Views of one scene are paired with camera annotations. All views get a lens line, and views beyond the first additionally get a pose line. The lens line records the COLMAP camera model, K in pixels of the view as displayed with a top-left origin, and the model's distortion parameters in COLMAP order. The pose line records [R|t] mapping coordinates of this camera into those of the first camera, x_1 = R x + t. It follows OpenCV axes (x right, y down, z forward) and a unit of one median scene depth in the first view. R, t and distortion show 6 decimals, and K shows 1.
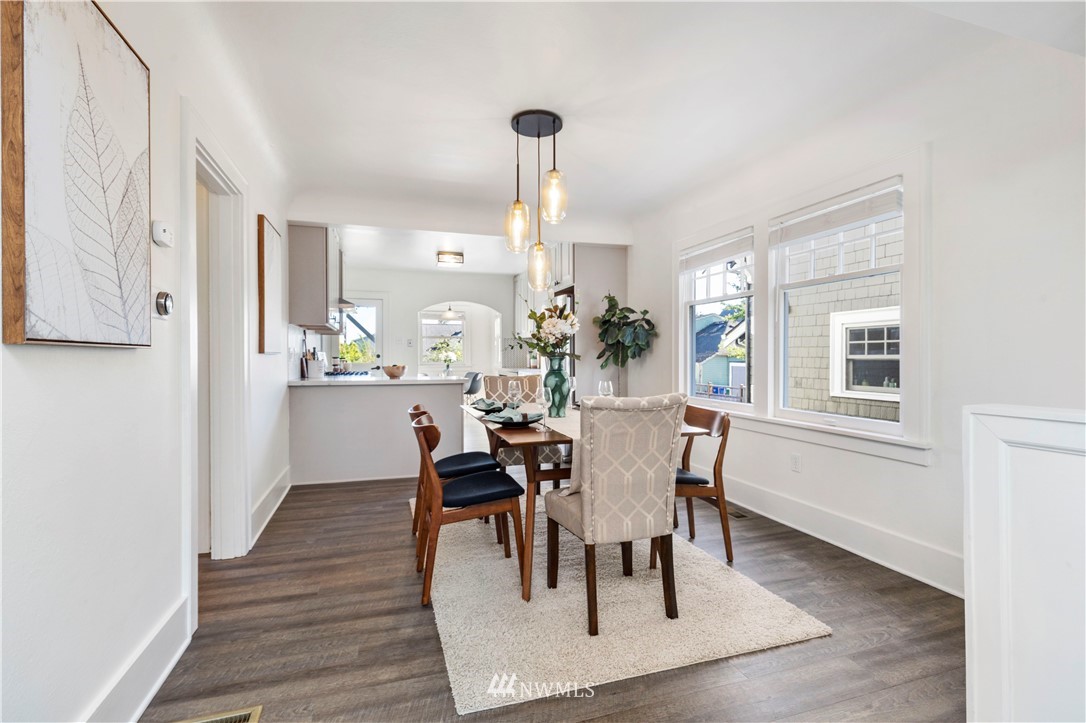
lens RADIAL K [[494.8, 0, 534.8], [0, 494.8, 357.5], [0, 0, 1]] dist [0.001433, -0.000063]
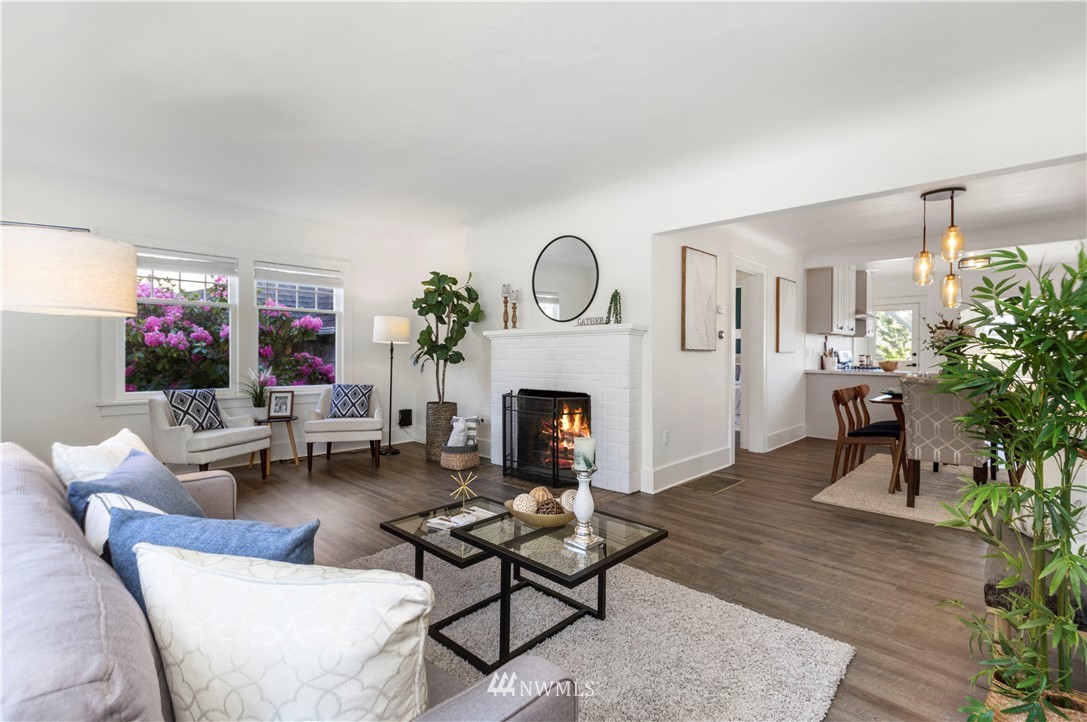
lens RADIAL K [[498.6, 0, 540.8], [0, 498.6, 356.1], [0, 0, 1]] dist [0.004867, 0.000013]
pose [[0.475403, 0.009157, -0.879720, 0.470740], [-0.007085, 0.999953, 0.006579, -0.000624], [0.879739, 0.003105, 0.475446, -0.465417]]
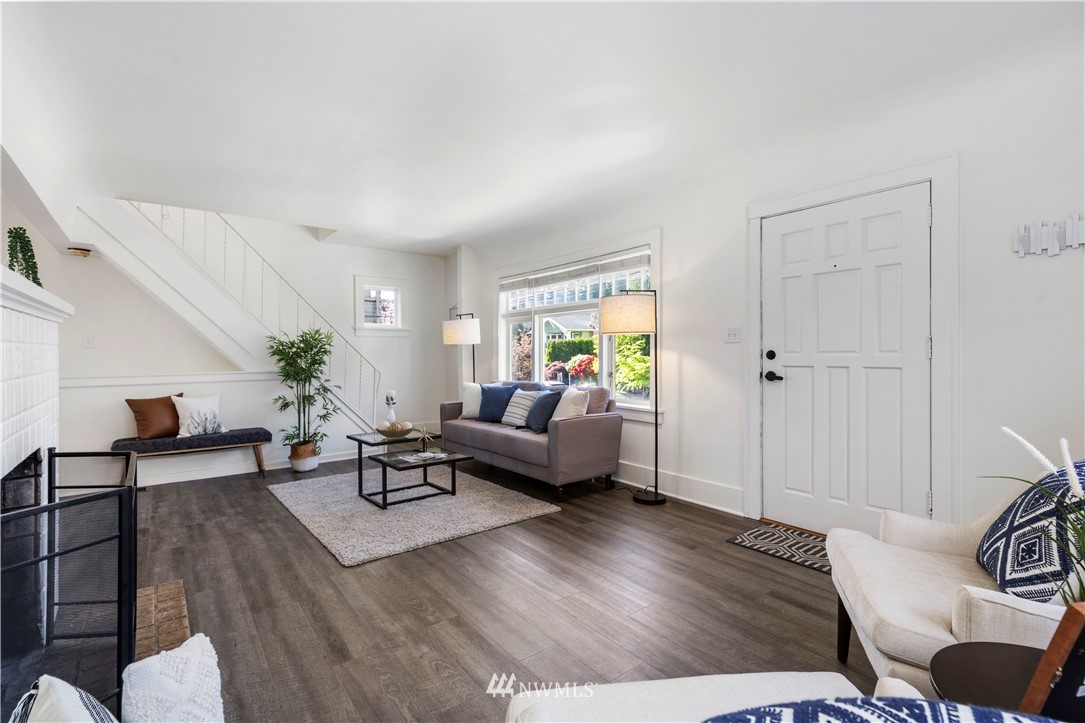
lens RADIAL K [[488.9, 0, 543.4], [0, 488.9, 358.4], [0, 0, 1]] dist [0.001848, 0.000108]
pose [[-0.346350, -0.005079, 0.938092, -0.815526], [0.007921, 0.999934, 0.008338, 0.000578], [-0.938072, 0.010318, -0.346287, -0.202434]]
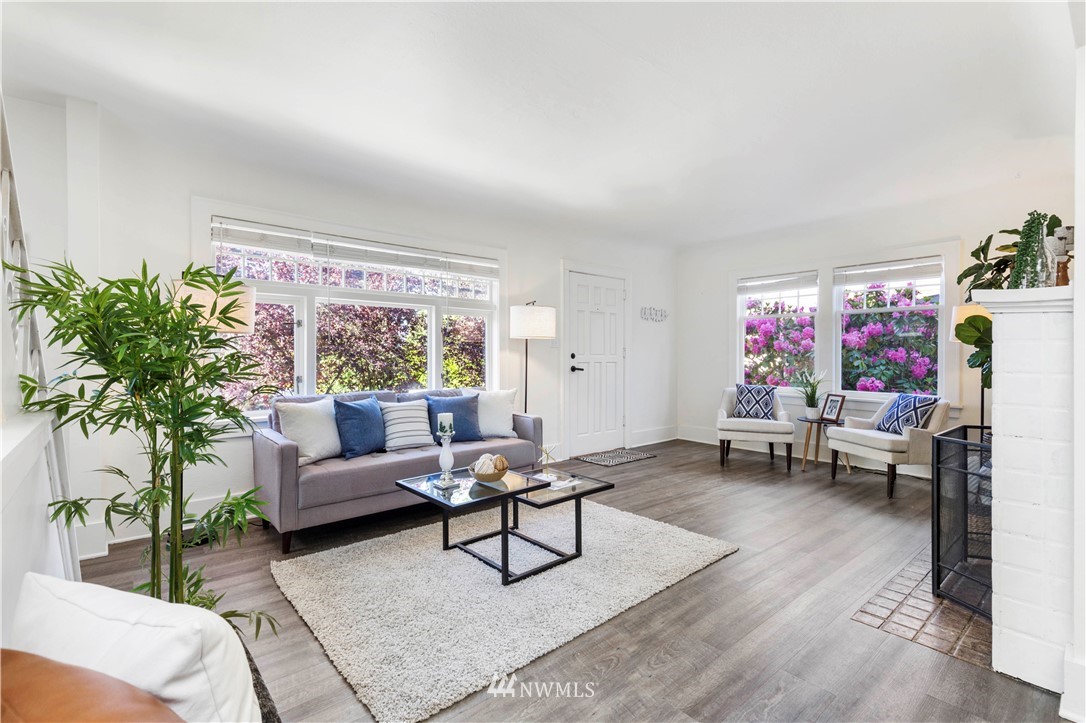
lens RADIAL K [[493.7, 0, 540.9], [0, 493.7, 357.1], [0, 0, 1]] dist [-0.000224, -0.000194]
pose [[-0.924381, -0.000214, -0.381470, 0.260031], [-0.003561, 0.999961, 0.008068, -0.002178], [0.381453, 0.008817, -0.924346, 0.298193]]
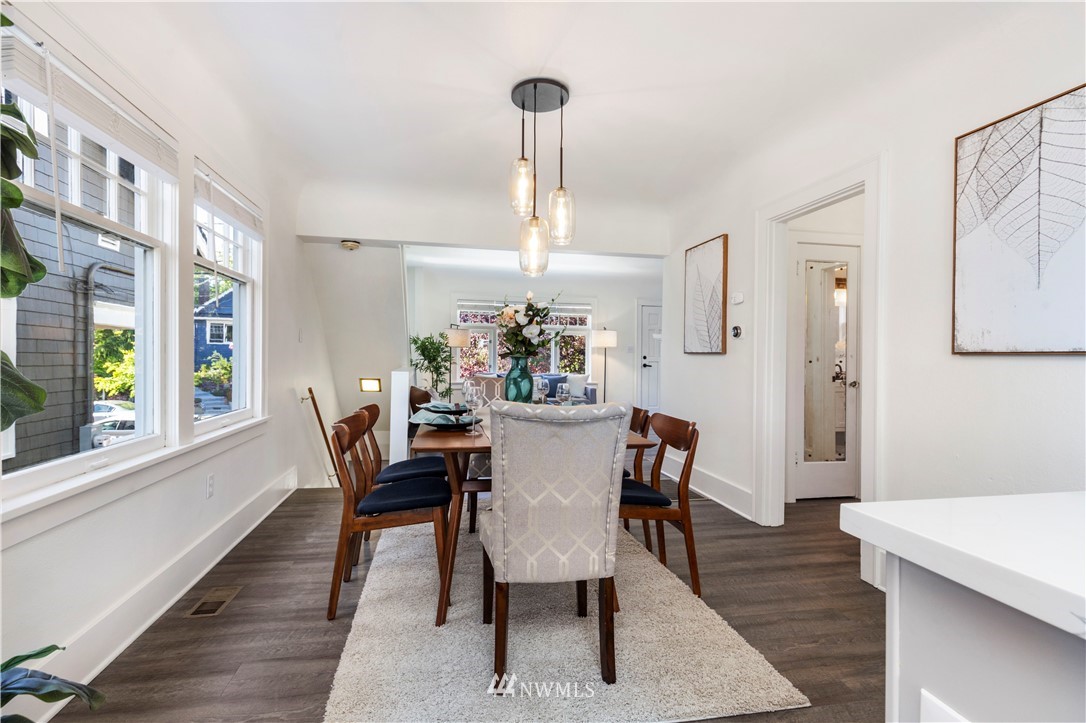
lens RADIAL K [[499.9, 0, 541.0], [0, 499.9, 358.1], [0, 0, 1]] dist [0.005564, -0.000023]
pose [[-0.994725, -0.010241, 0.102066, -0.057442], [-0.009711, 0.999937, 0.005683, -0.001146], [-0.102118, 0.004662, -0.994761, 1.216719]]
